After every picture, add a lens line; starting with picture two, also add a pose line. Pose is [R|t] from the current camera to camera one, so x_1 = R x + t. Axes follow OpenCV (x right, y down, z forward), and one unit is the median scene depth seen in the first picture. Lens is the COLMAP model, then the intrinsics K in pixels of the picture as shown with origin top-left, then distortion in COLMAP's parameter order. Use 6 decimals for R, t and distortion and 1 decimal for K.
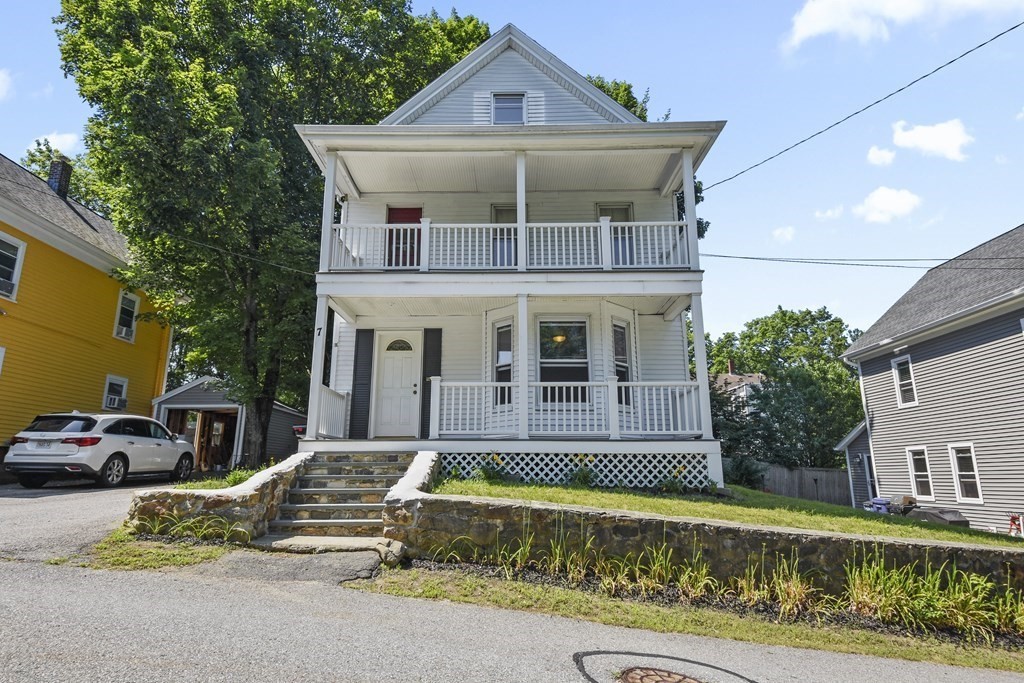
lens RADIAL K [[592.4, 0, 511.4], [0, 592.4, 339.6], [0, 0, 1]] dist [0.010220, -0.021569]
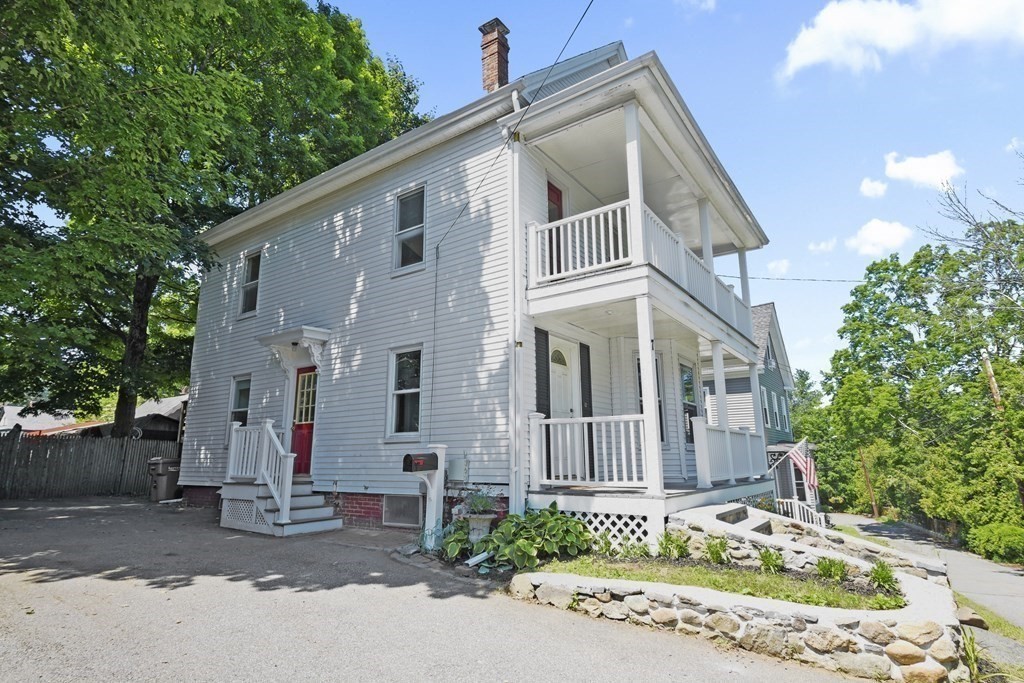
lens RADIAL K [[548.3, 0, 506.7], [0, 548.3, 339.4], [0, 0, 1]] dist [0.000303, -0.004750]
pose [[0.558995, 0.175595, 0.810364, -0.860919], [-0.186923, 0.978848, -0.083163, 0.062913], [-0.807827, -0.104988, 0.579994, 0.660902]]
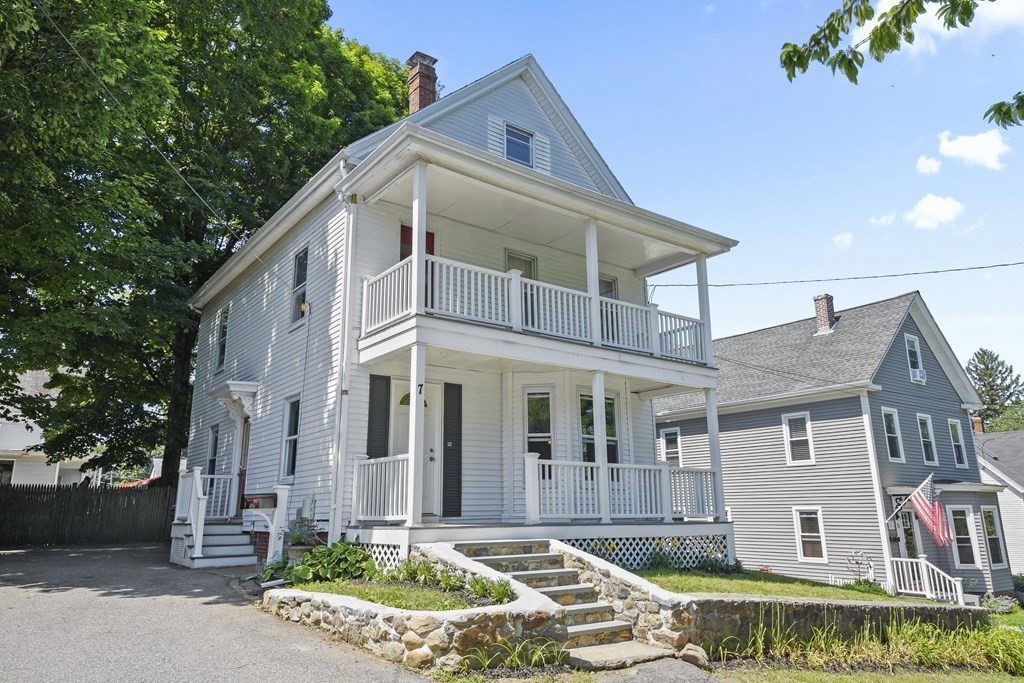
lens RADIAL K [[721.8, 0, 518.2], [0, 721.8, 333.4], [0, 0, 1]] dist [0.028547, -0.022265]
pose [[0.786819, 0.146480, 0.599550, -0.719572], [-0.135798, 0.988710, -0.063344, -0.038505], [-0.602059, -0.031578, 0.797827, 0.120286]]
